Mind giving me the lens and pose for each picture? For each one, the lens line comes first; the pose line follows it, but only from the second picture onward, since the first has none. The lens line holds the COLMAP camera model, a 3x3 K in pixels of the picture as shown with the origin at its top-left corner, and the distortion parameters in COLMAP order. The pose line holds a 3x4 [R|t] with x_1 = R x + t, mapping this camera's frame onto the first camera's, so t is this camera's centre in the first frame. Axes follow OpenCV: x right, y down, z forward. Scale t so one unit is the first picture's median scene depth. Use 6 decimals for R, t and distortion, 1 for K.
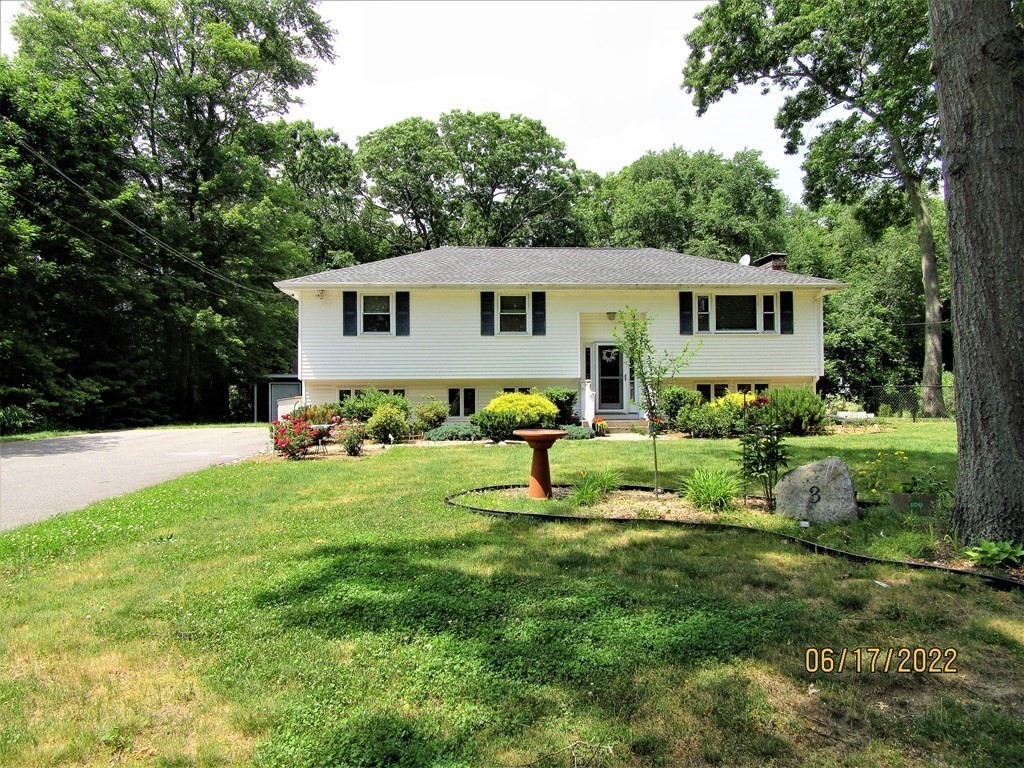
lens RADIAL K [[760.6, 0, 512.0], [0, 760.6, 384.0], [0, 0, 1]] dist [-0.001673, -0.002790]
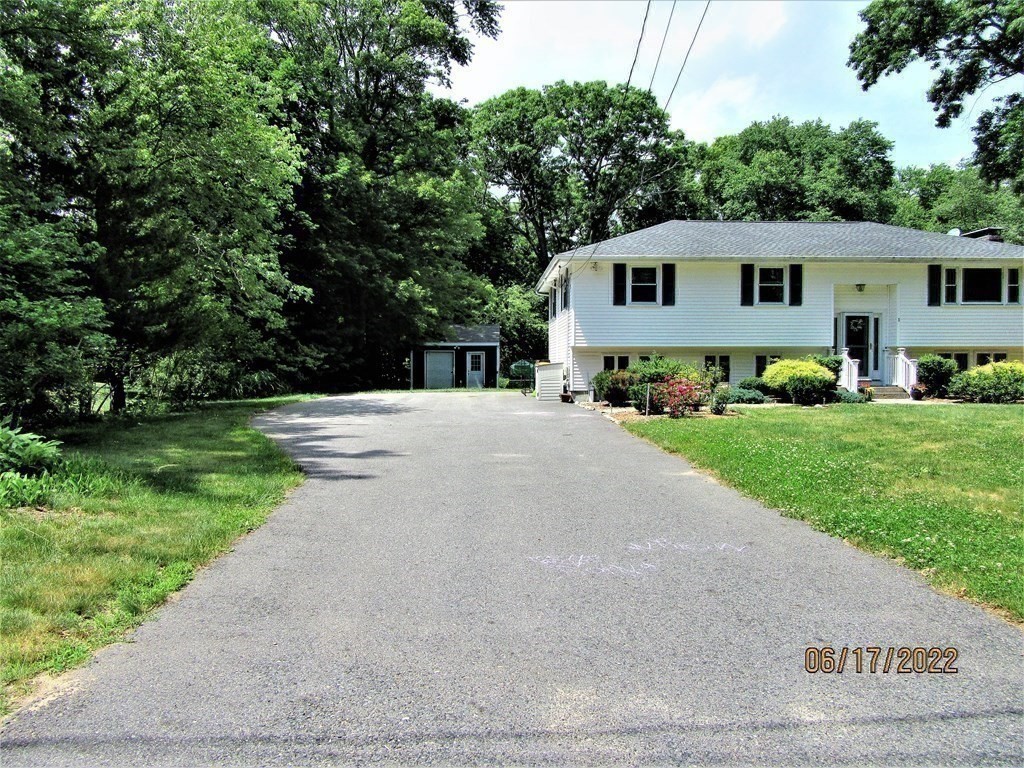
lens RADIAL K [[773.7, 0, 512.2], [0, 773.7, 368.2], [0, 0, 1]] dist [-0.000219, -0.000521]
pose [[0.999734, 0.005974, -0.022294, -0.314038], [-0.005603, 0.999845, 0.016663, 0.006322], [0.022390, -0.016533, 0.999613, -0.076597]]
